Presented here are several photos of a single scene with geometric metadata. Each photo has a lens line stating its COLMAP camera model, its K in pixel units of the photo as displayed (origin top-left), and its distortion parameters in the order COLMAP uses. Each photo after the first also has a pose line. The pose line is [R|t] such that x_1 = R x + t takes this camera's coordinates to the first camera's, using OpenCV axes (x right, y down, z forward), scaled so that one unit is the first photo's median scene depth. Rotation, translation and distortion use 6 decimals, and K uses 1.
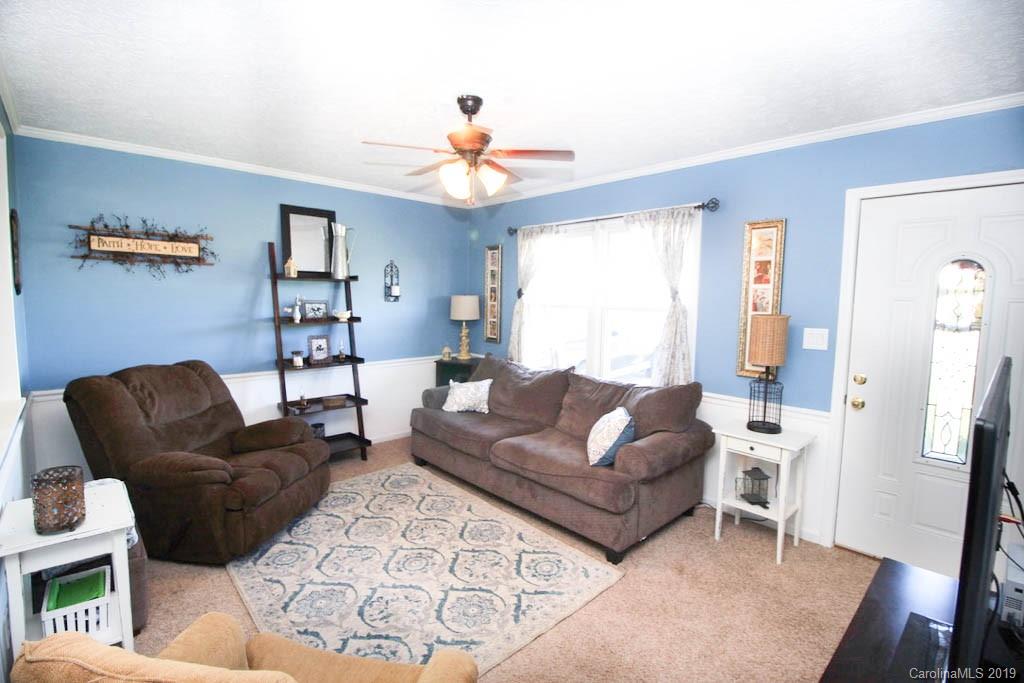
lens RADIAL K [[473.7, 0, 511.9], [0, 473.7, 337.4], [0, 0, 1]] dist [0.000859, -0.012839]
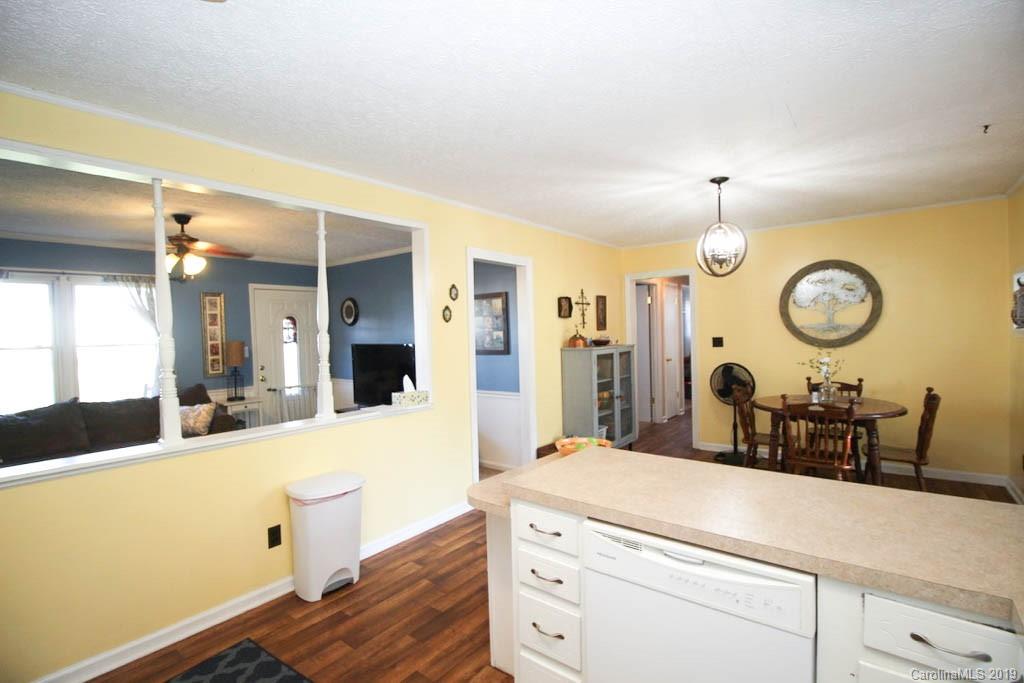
lens RADIAL K [[473.7, 0, 511.9], [0, 473.7, 337.4], [0, 0, 1]] dist [0.000859, -0.012839]
pose [[-0.138296, -0.028511, 0.989981, -1.288420], [0.112039, 0.992718, 0.044241, -0.017615], [-0.984033, 0.117035, -0.134094, 0.088490]]
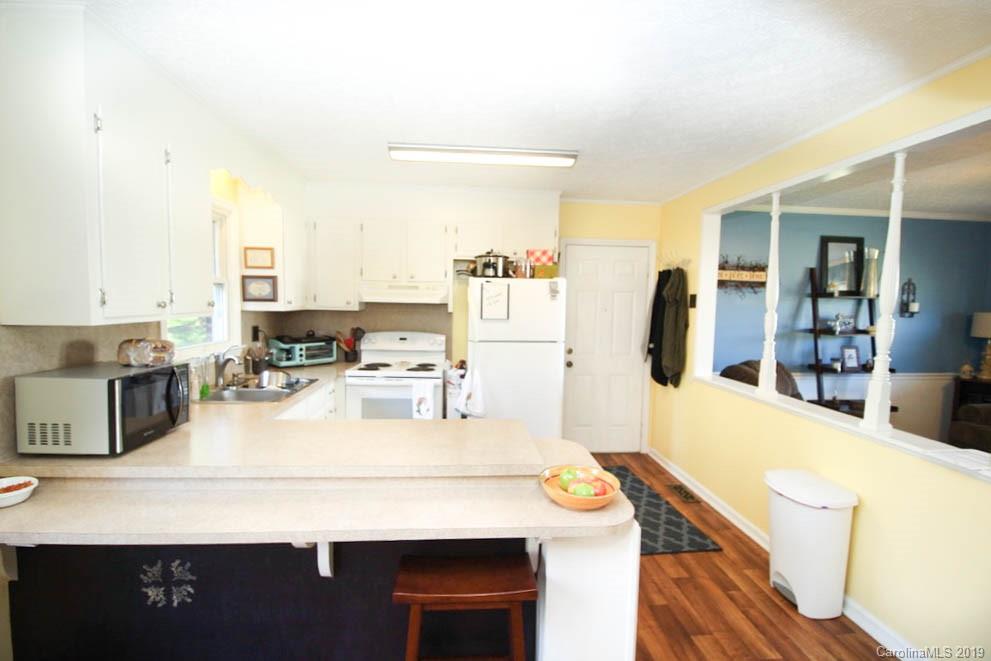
lens RADIAL K [[475.2, 0, 495.5], [0, 475.2, 330.5], [0, 0, 1]] dist [-0.022154, -0.000767]
pose [[0.783662, 0.035439, -0.620176, -0.440610], [-0.059231, 0.998085, -0.017812, 0.034728], [0.618358, 0.050692, 0.784260, -0.501204]]
